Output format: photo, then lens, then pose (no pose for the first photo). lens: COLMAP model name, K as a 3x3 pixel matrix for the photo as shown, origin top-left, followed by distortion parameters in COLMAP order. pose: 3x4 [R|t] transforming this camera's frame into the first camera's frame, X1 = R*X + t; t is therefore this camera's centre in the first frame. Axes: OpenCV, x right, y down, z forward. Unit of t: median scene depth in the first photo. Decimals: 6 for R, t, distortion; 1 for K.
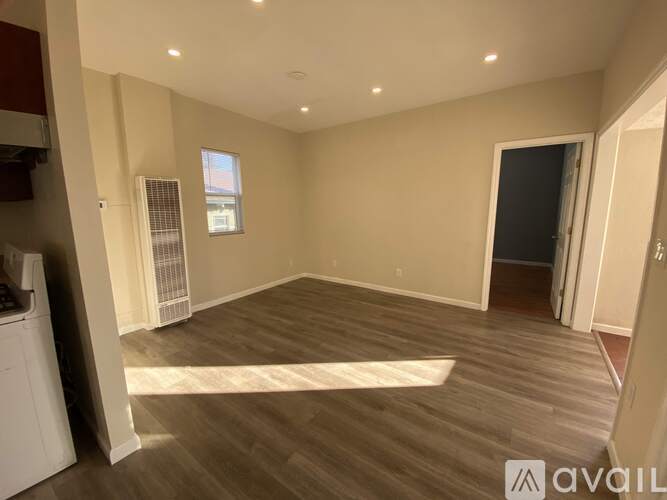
lens RADIAL K [[271.4, 0, 333.0], [0, 271.4, 247.3], [0, 0, 1]] dist [0.037253, -0.031757]
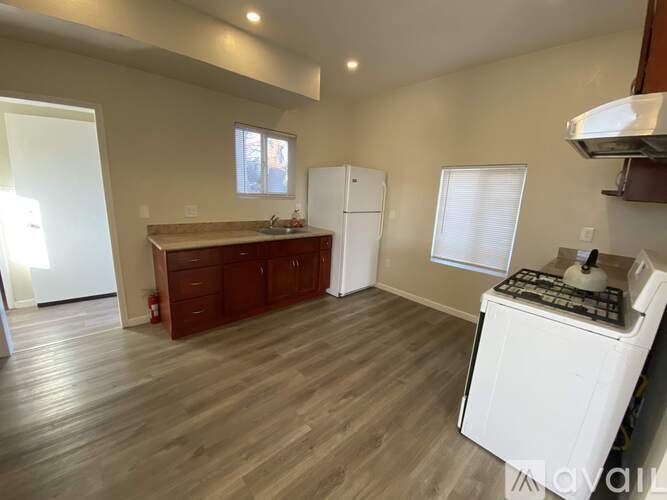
lens RADIAL K [[271.4, 0, 333.0], [0, 271.4, 247.3], [0, 0, 1]] dist [0.037253, -0.031757]
pose [[-0.200139, 0.200596, -0.959013, -0.080376], [-0.199505, 0.949966, 0.240338, -0.020162], [0.959240, 0.239429, -0.150105, 0.075760]]
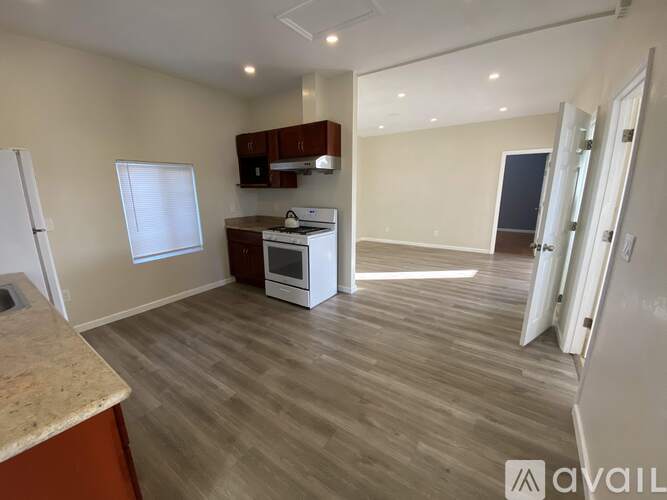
lens RADIAL K [[271.4, 0, 333.0], [0, 271.4, 247.3], [0, 0, 1]] dist [0.037253, -0.031757]
pose [[0.999902, -0.003485, 0.013584, -0.521702], [0.002643, 0.998101, 0.061543, 0.106374], [-0.013772, -0.061501, 0.998012, -0.770316]]
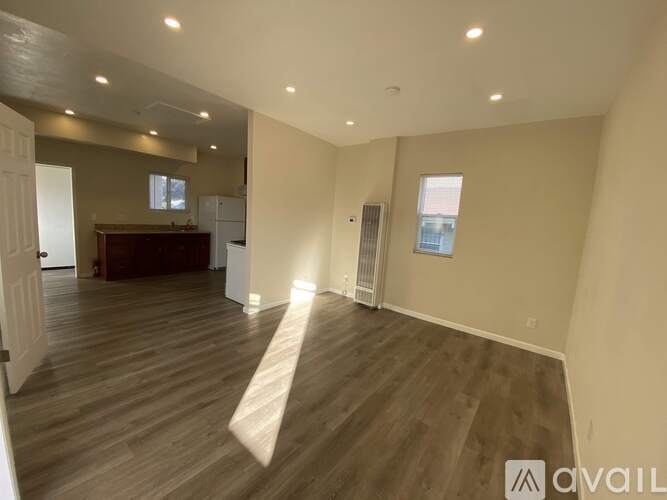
lens RADIAL K [[271.4, 0, 333.0], [0, 271.4, 247.3], [0, 0, 1]] dist [0.037253, -0.031757]
pose [[-0.046670, 0.117602, -0.991964, 0.849289], [-0.222889, 0.966783, 0.125103, -0.161422], [0.973726, 0.226937, -0.018908, 0.886201]]
